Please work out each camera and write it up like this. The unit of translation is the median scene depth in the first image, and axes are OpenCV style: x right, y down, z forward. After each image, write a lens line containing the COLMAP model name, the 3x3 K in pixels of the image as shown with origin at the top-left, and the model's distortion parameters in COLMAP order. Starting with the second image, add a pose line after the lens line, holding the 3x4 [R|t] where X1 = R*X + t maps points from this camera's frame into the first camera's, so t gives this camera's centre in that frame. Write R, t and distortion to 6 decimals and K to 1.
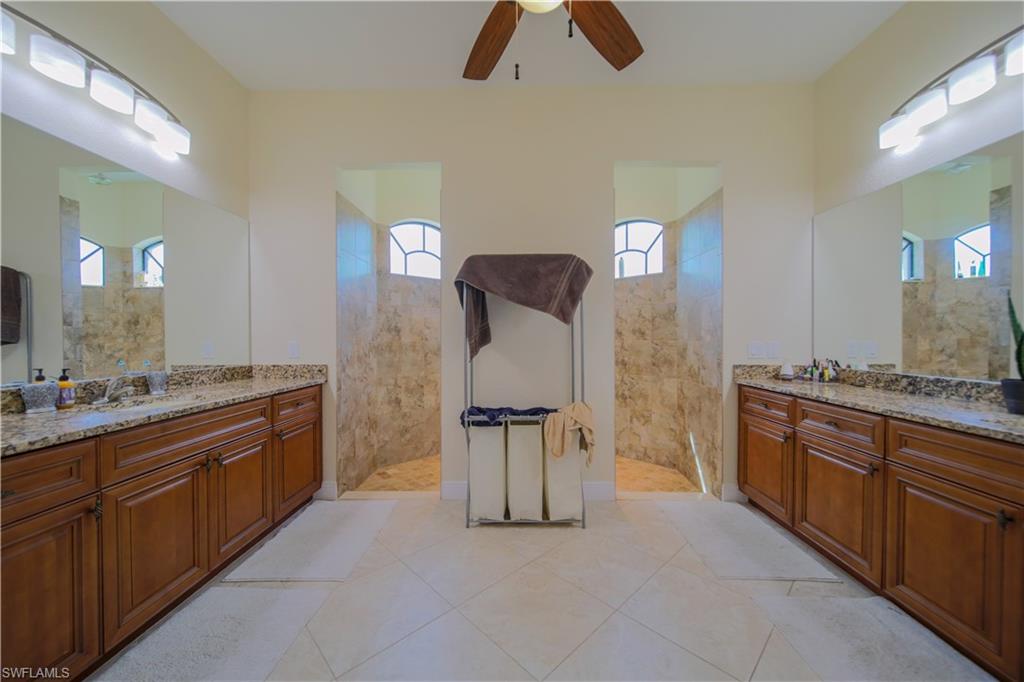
lens RADIAL K [[385.7, 0, 512.9], [0, 385.7, 339.8], [0, 0, 1]] dist [-0.009016, 0.000108]
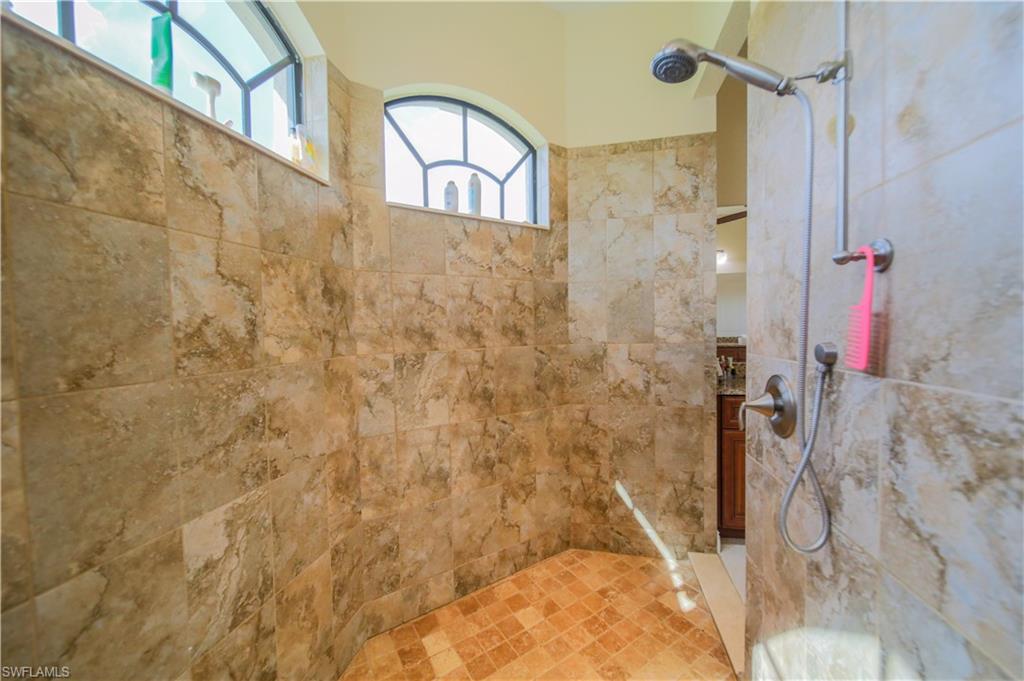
lens RADIAL K [[385.7, 0, 514.6], [0, 385.7, 333.7], [0, 0, 1]] dist [-0.009016, 0.000108]
pose [[0.170815, -0.029567, 0.984859, -0.190889], [0.016442, 0.999496, 0.027154, -0.030950], [-0.985166, 0.011555, 0.171215, 0.921249]]
